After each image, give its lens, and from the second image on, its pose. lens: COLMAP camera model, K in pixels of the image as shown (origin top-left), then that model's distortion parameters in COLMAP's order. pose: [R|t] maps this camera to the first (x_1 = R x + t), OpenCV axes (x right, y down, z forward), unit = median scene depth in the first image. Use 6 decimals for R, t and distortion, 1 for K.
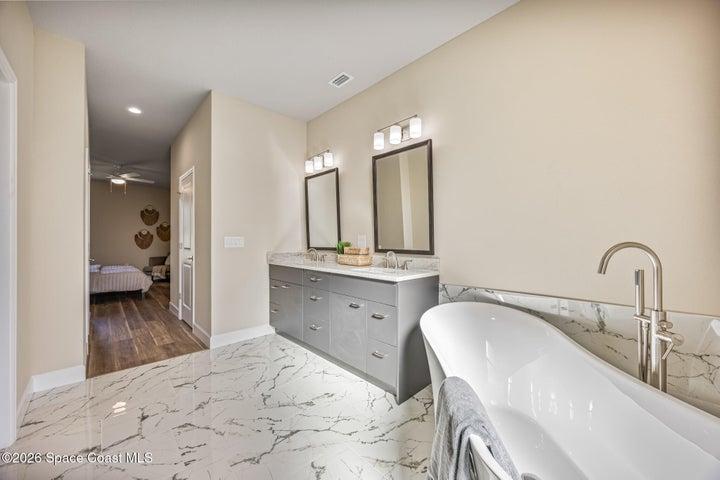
lens RADIAL K [[273.8, 0, 356.9], [0, 273.8, 238.4], [0, 0, 1]] dist [0.003399, 0.000164]
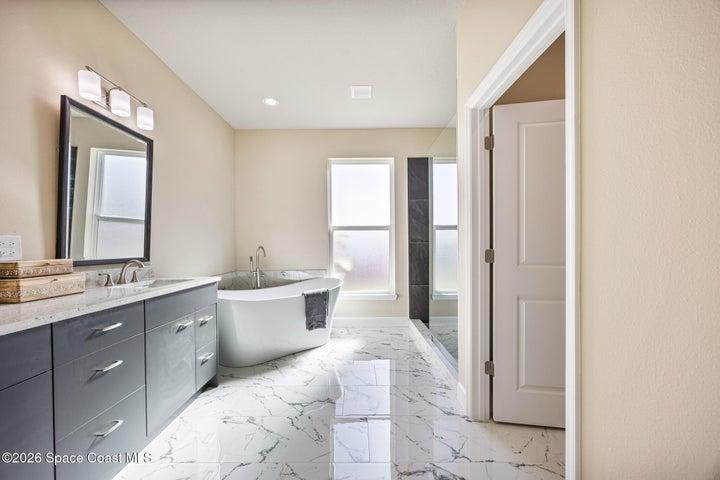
lens RADIAL K [[273.8, 0, 359.9], [0, 273.8, 243.5], [0, 0, 1]] dist [0.003399, 0.000164]
pose [[-0.736930, 0.016213, 0.675775, -0.897221], [0.007915, 0.999851, -0.015358, 0.018118], [-0.675923, -0.005969, -0.736948, 1.195692]]
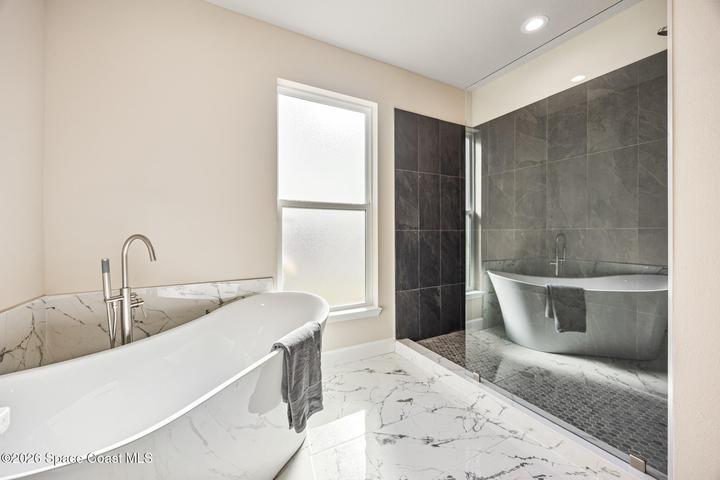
lens RADIAL K [[273.8, 0, 360.0], [0, 273.8, 235.1], [0, 0, 1]] dist [0.003399, 0.000164]
pose [[-0.962225, 0.004539, 0.272216, -0.726822], [0.004271, 0.999990, -0.001577, 0.016556], [-0.272220, -0.000355, -0.962235, 1.132171]]
